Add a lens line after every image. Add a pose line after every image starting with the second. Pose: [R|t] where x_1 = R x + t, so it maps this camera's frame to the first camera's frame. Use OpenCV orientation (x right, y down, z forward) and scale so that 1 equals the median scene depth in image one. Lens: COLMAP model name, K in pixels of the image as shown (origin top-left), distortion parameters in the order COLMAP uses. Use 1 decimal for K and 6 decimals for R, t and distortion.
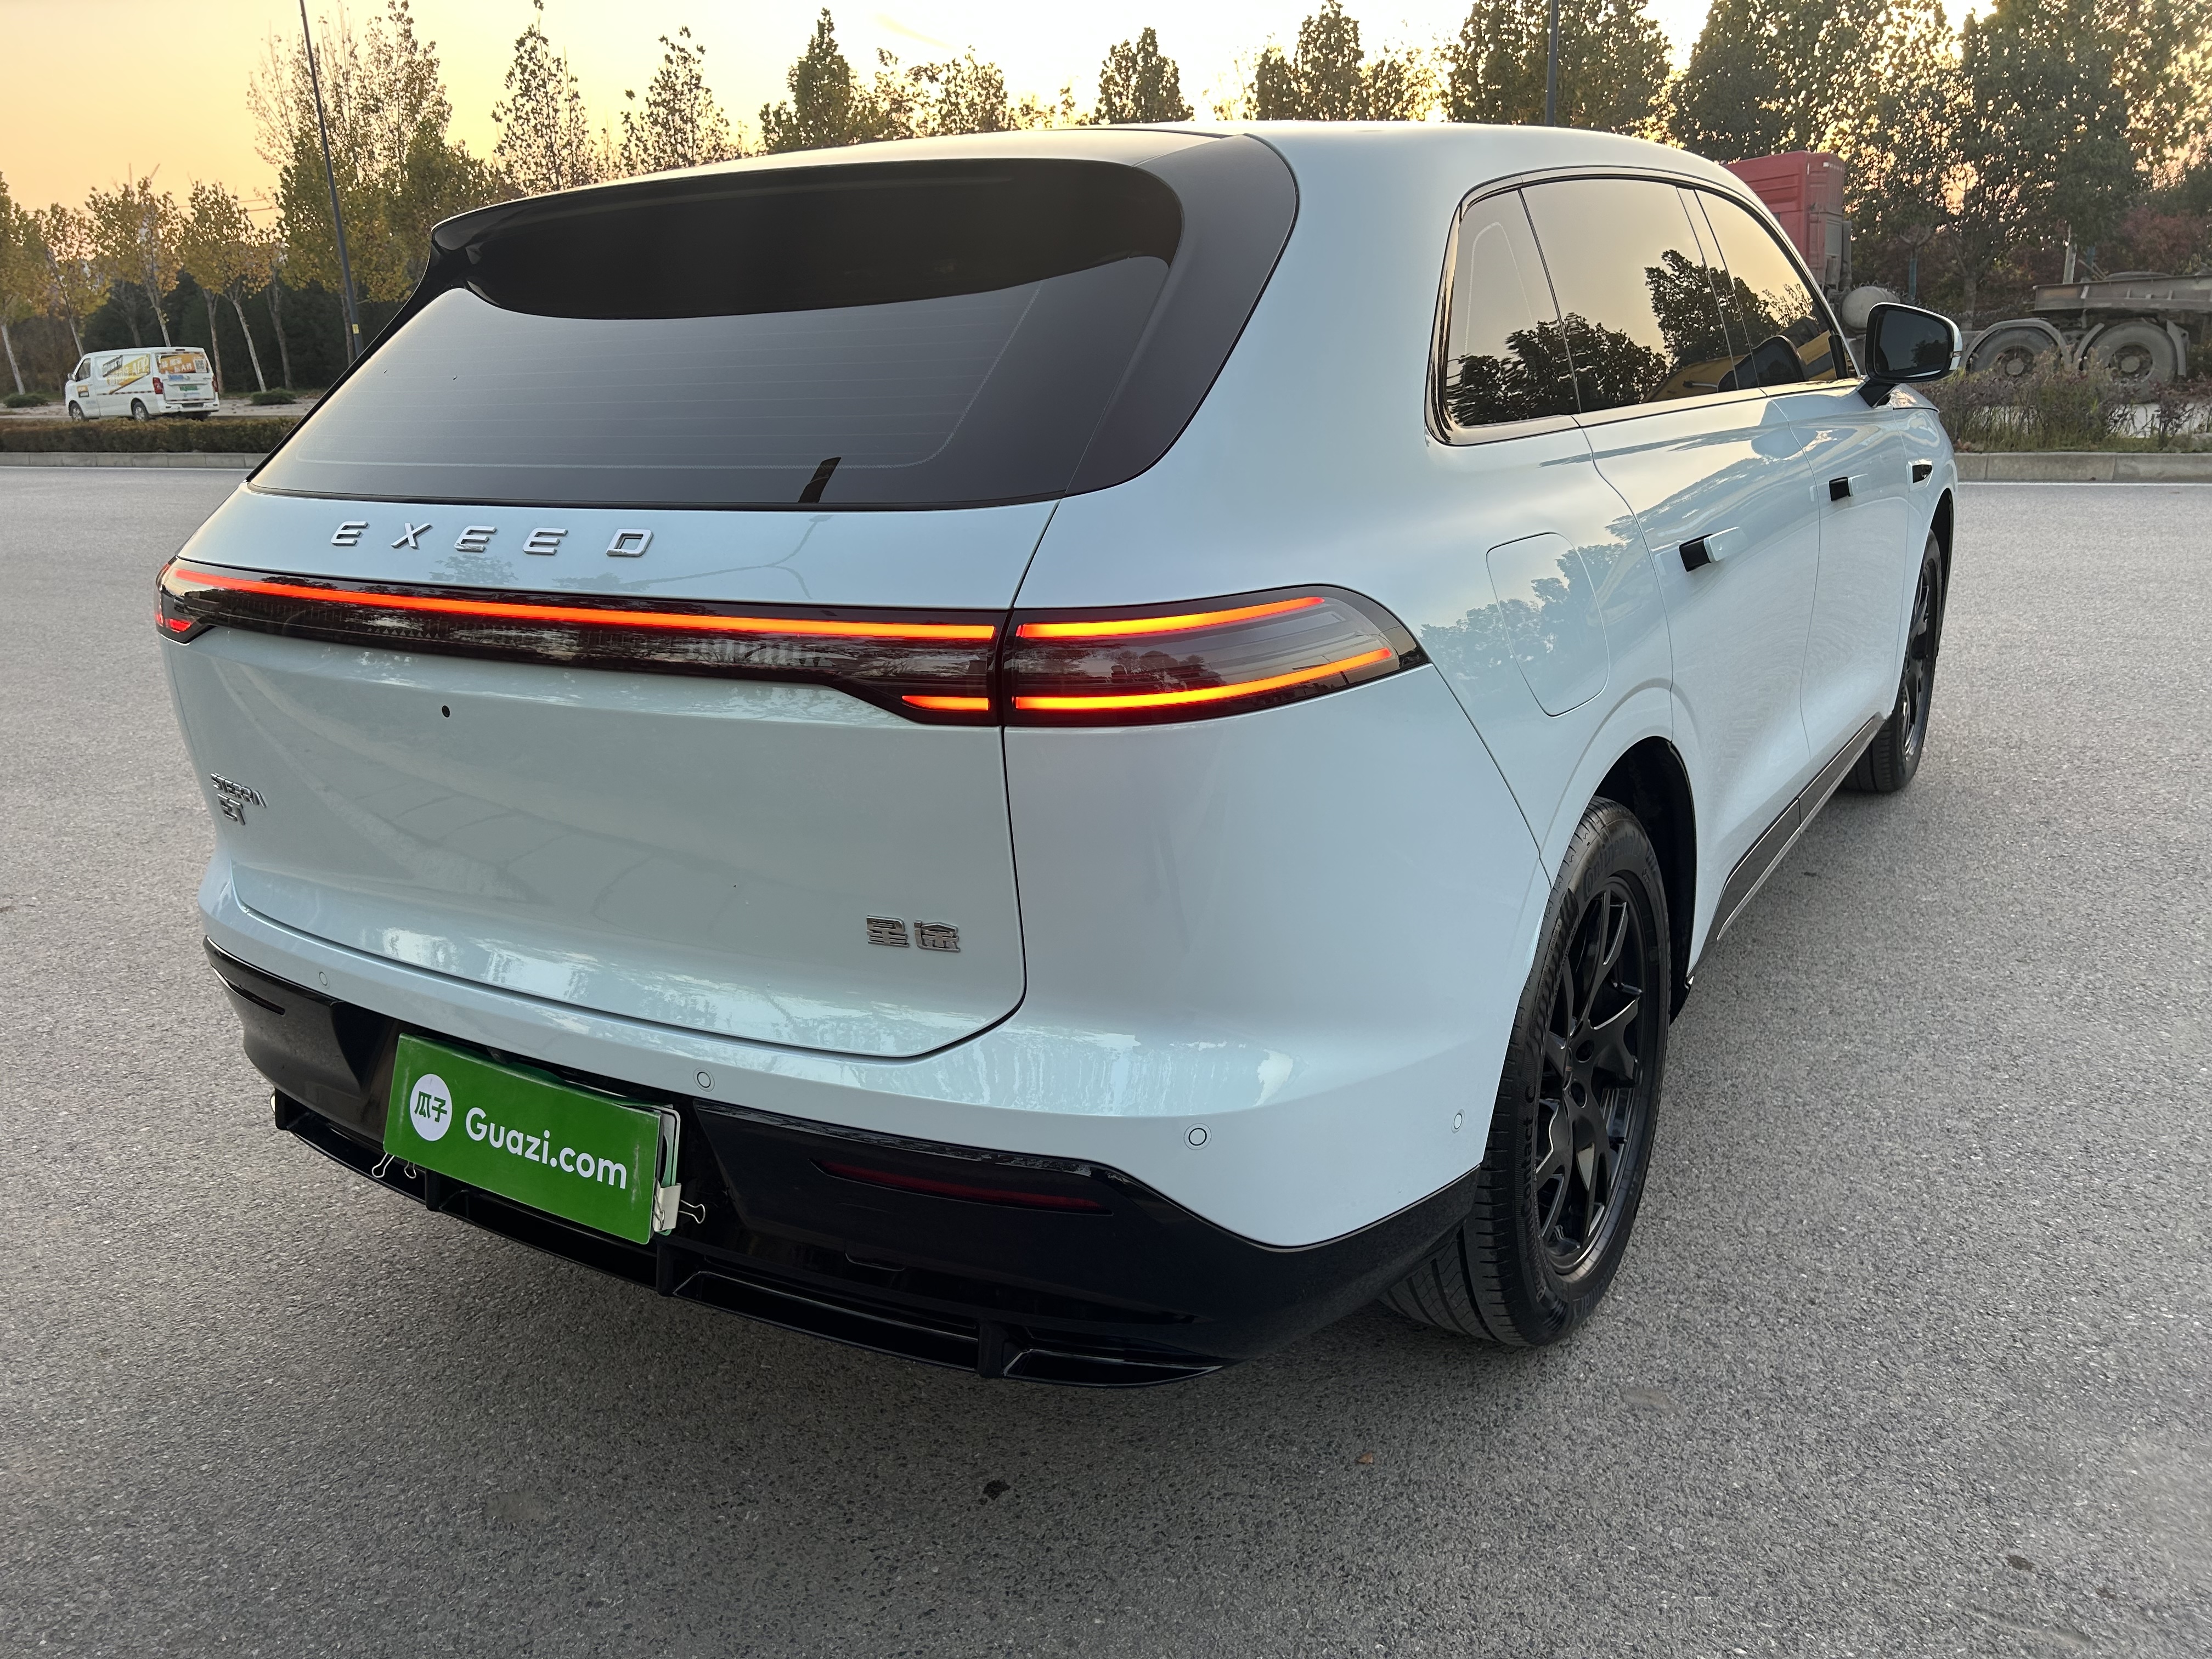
lens RADIAL K [[1665.0, 0, 1111.9], [0, 1665.0, 816.6], [0, 0, 1]] dist [0.061902, -0.068353]
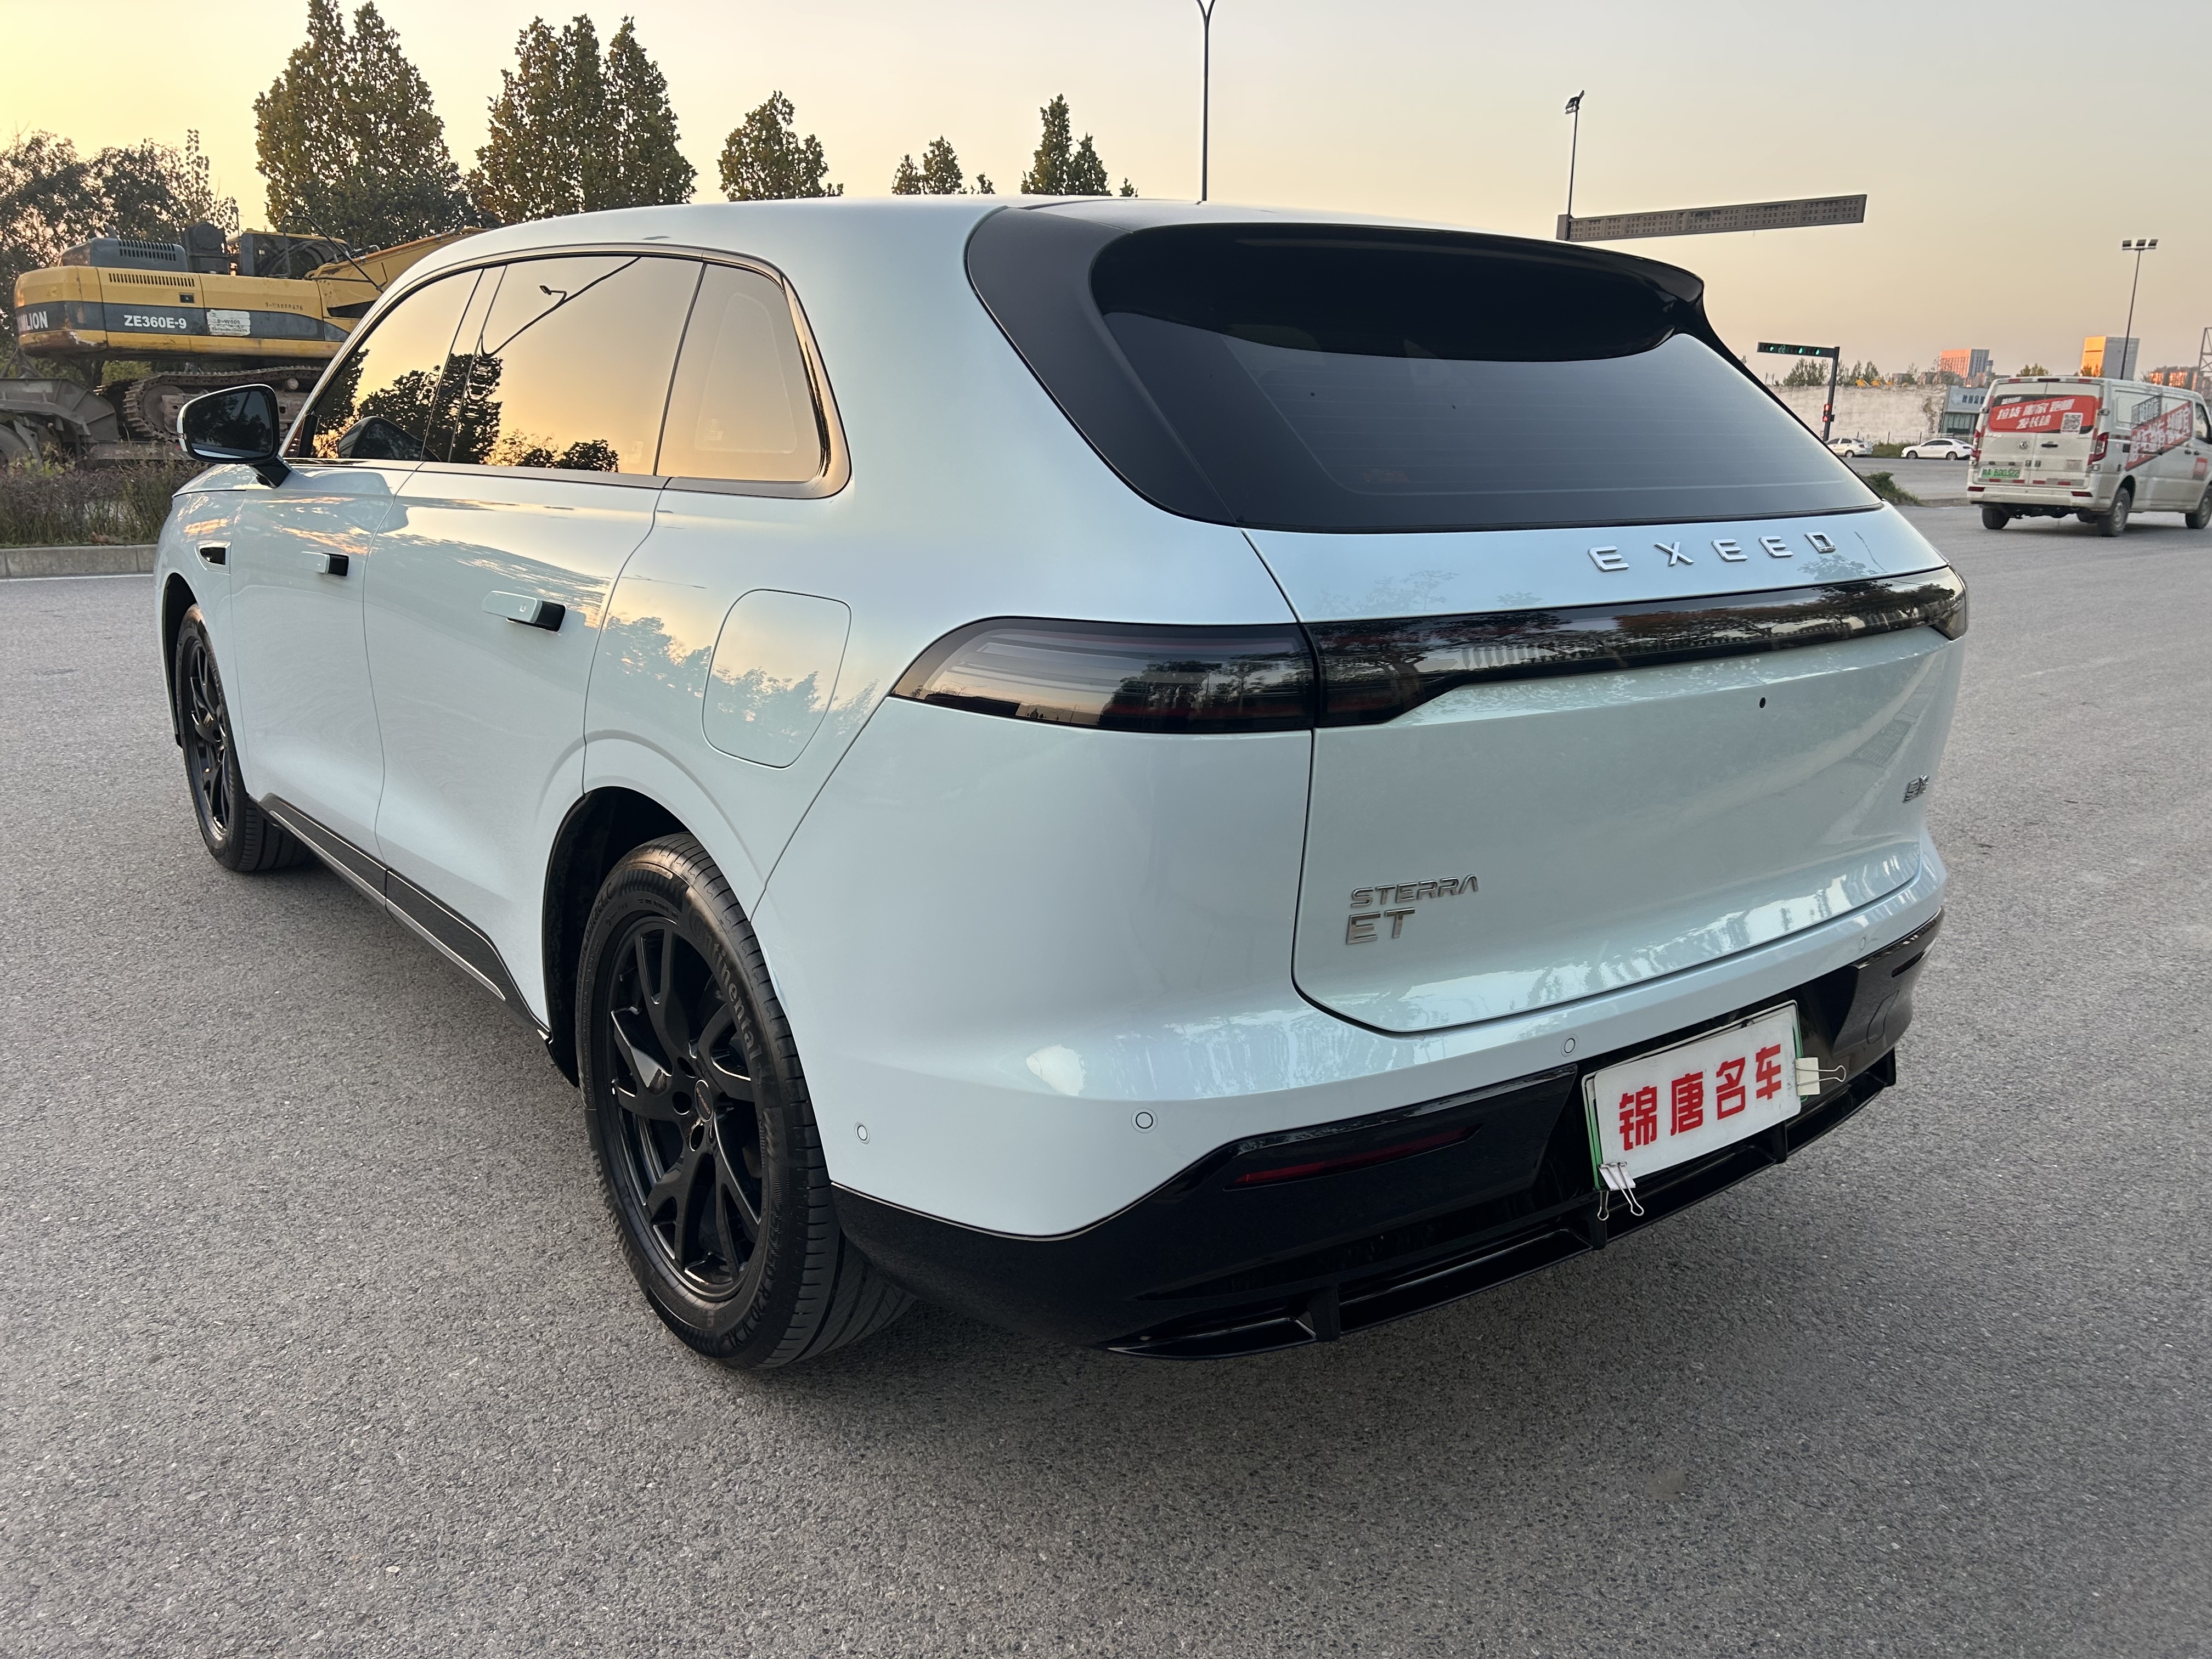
lens RADIAL K [[1665.0, 0, 1090.2], [0, 1665.0, 823.3], [0, 0, 1]] dist [0.061902, -0.068353]
pose [[0.331783, -0.178648, 0.926285, -1.163384], [0.230815, 0.967433, 0.103910, -0.147691], [-0.914683, 0.179325, 0.362213, 0.750265]]
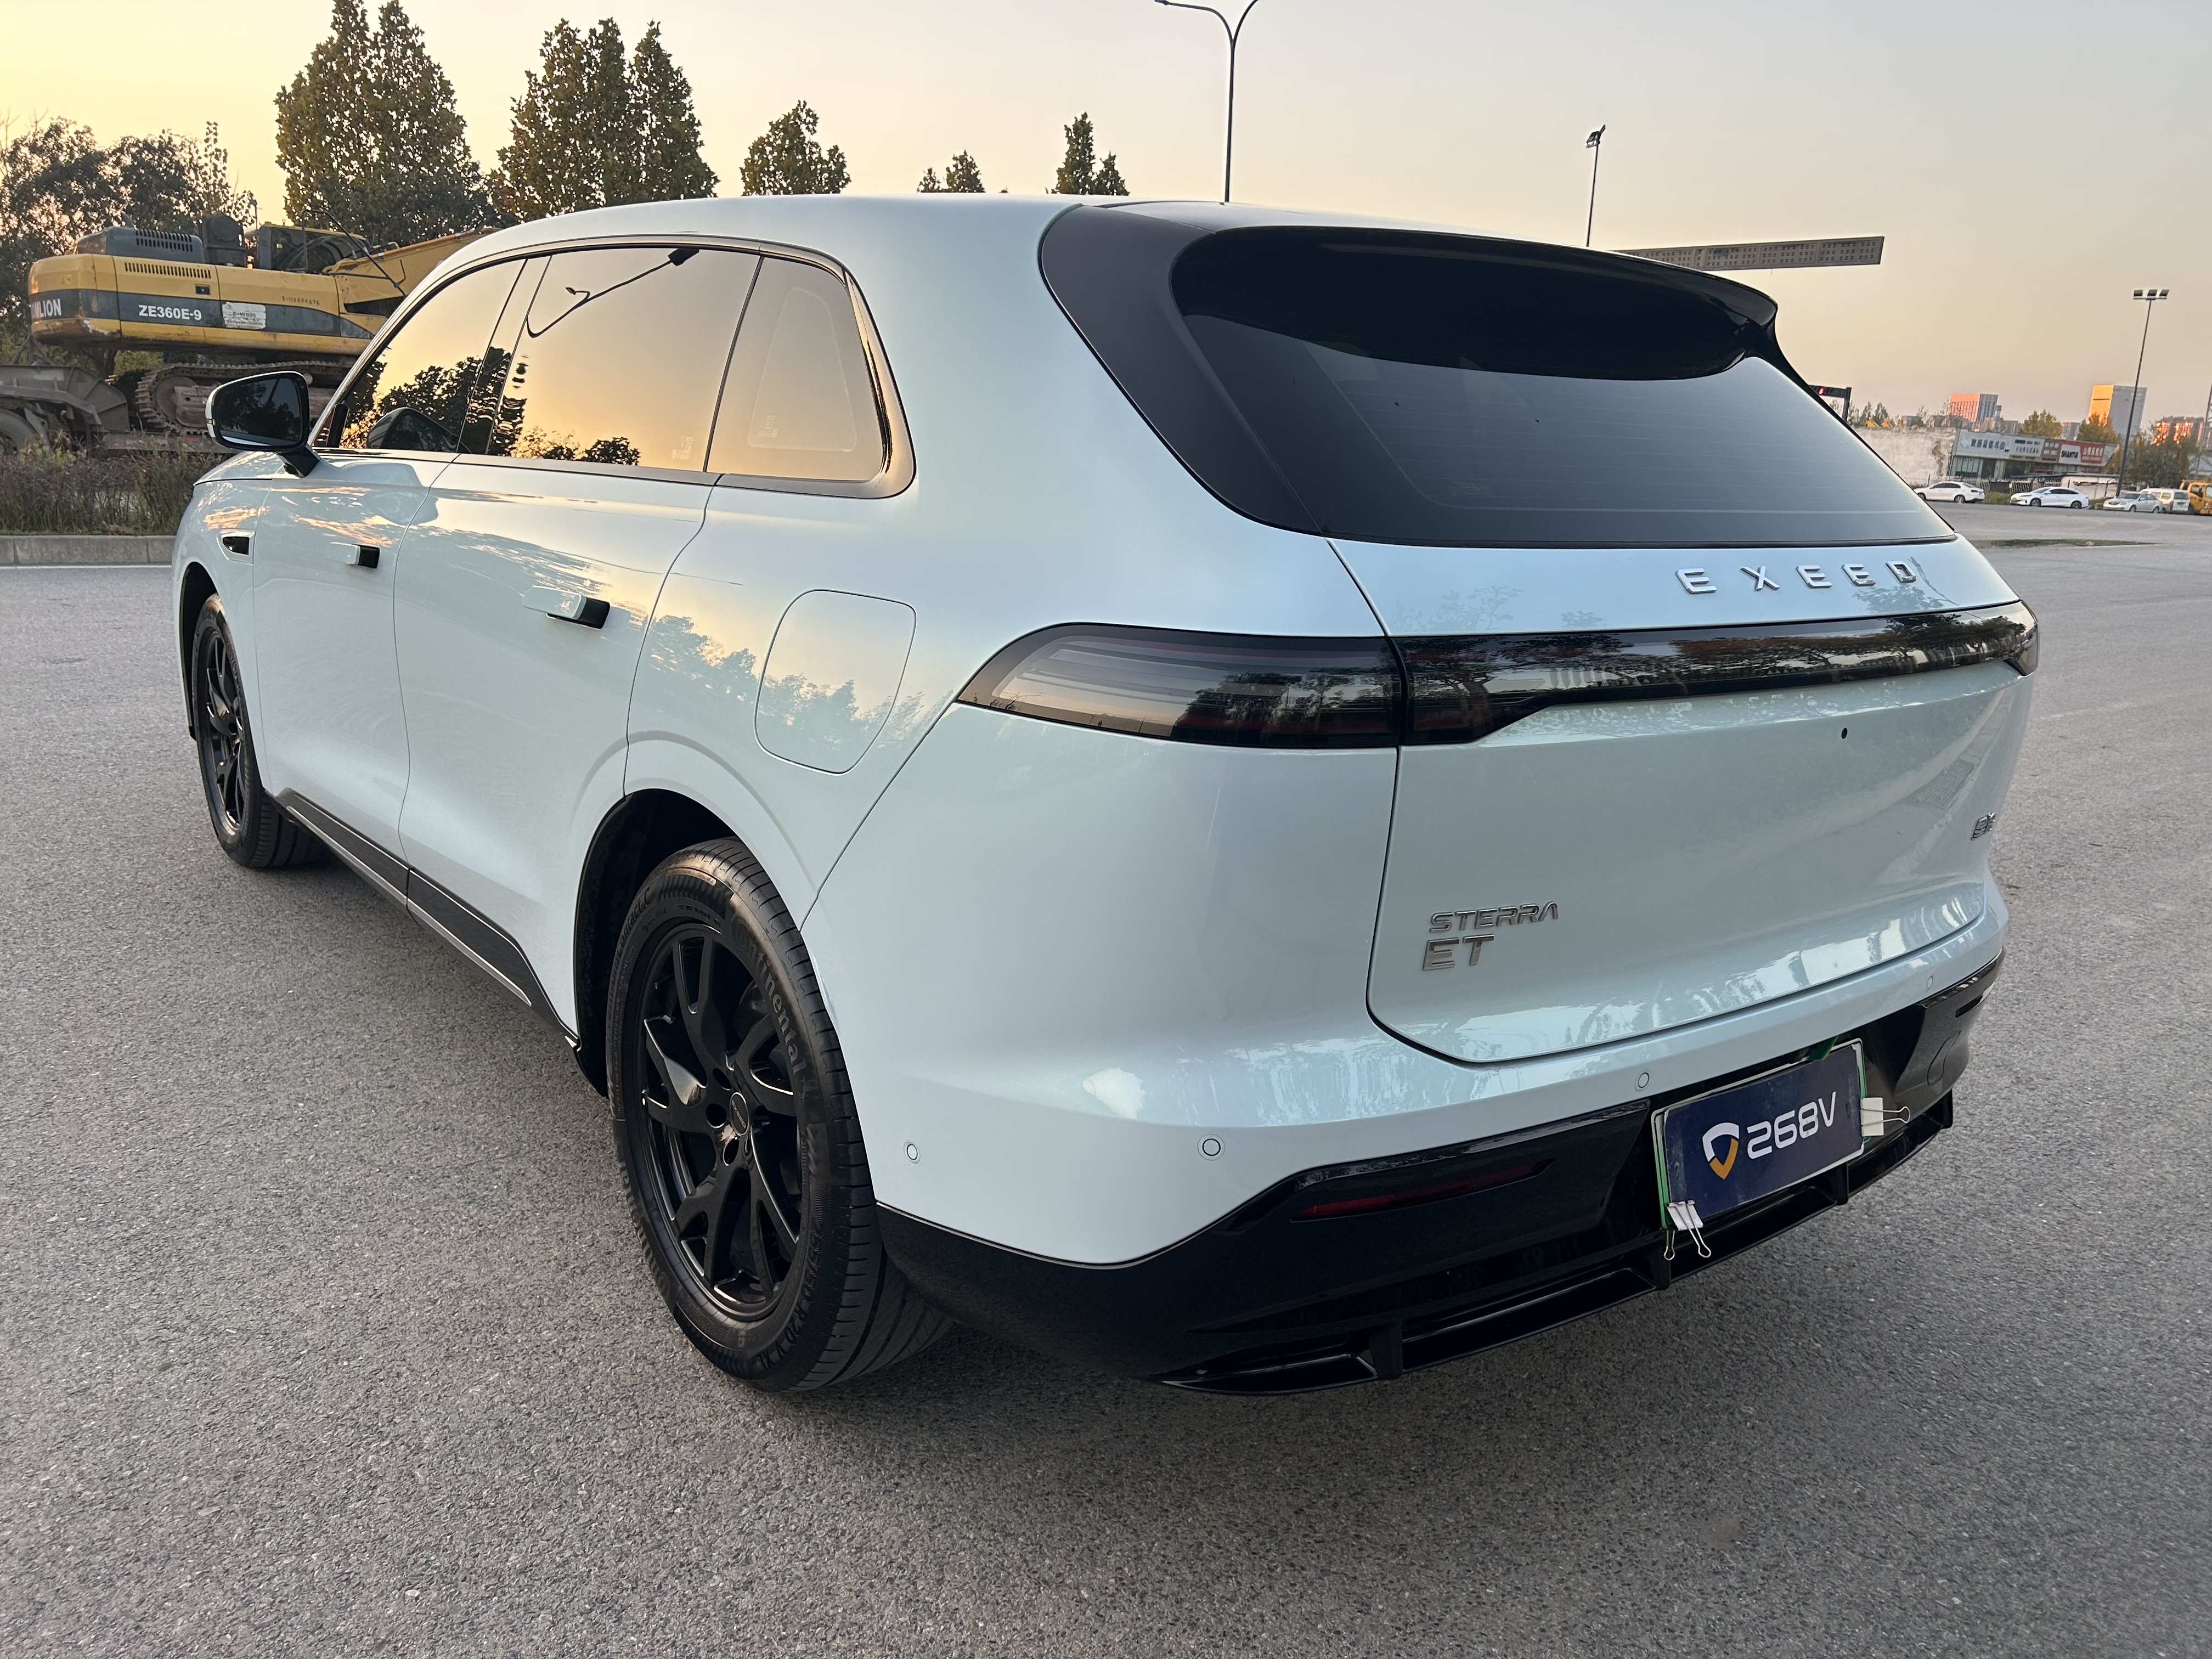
lens RADIAL K [[1665.0, 0, 1110.2], [0, 1665.0, 834.4], [0, 0, 1]] dist [0.061902, -0.068353]
pose [[0.326687, -0.165843, 0.930469, -1.151999], [0.204680, 0.973536, 0.101656, -0.149796], [-0.922703, 0.157239, 0.351986, 0.784723]]
